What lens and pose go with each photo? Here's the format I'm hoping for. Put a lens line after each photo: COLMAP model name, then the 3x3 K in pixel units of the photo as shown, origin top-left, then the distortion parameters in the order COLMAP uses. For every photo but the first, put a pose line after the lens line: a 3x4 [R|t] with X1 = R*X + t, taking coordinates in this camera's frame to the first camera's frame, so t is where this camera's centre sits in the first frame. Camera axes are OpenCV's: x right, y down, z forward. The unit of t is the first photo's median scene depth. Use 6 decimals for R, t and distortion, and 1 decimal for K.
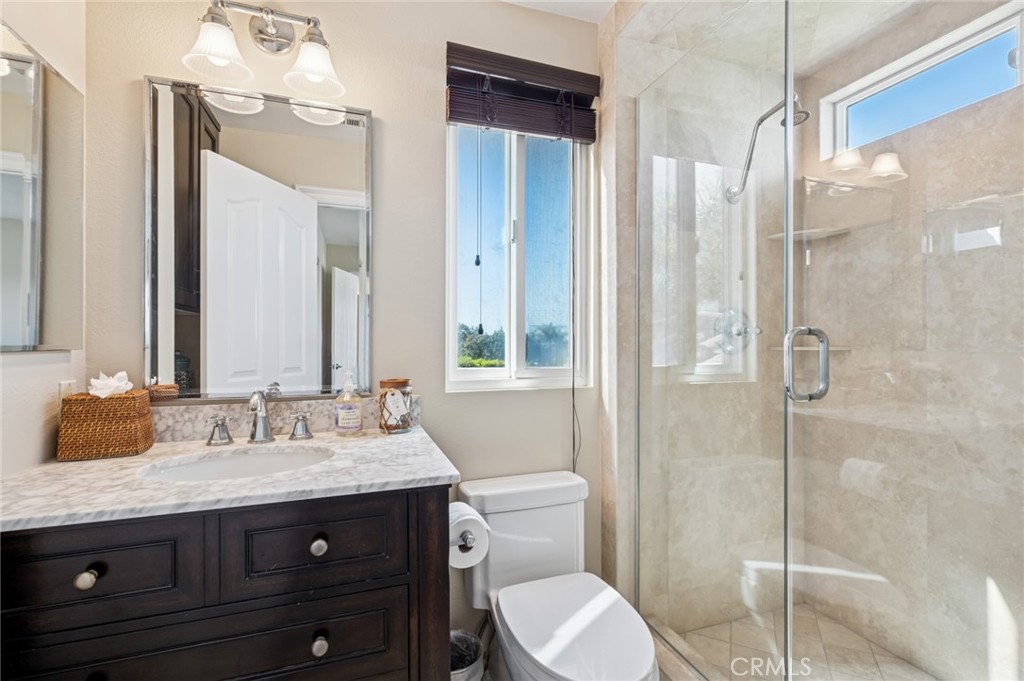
lens RADIAL K [[474.0, 0, 513.0], [0, 474.0, 340.8], [0, 0, 1]] dist [0.001577, -0.000091]
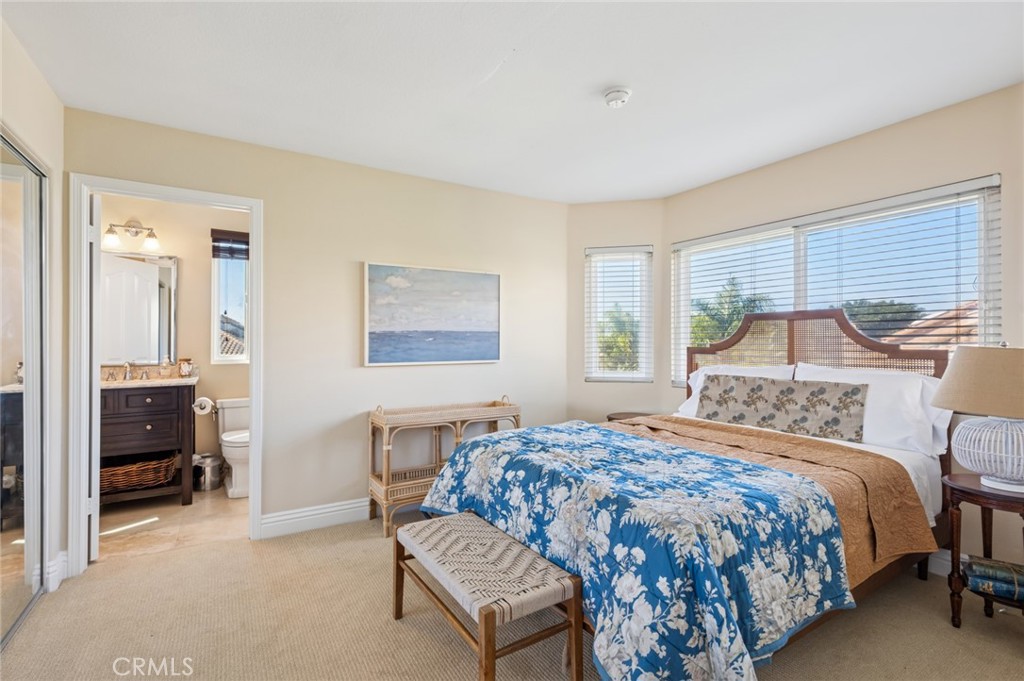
lens RADIAL K [[474.0, 0, 514.4], [0, 474.0, 339.5], [0, 0, 1]] dist [0.001577, -0.000091]
pose [[0.974758, 0.003279, 0.223242, 1.062601], [-0.002508, 0.999990, -0.003738, -0.022194], [-0.223252, 0.003084, 0.974756, -2.234927]]
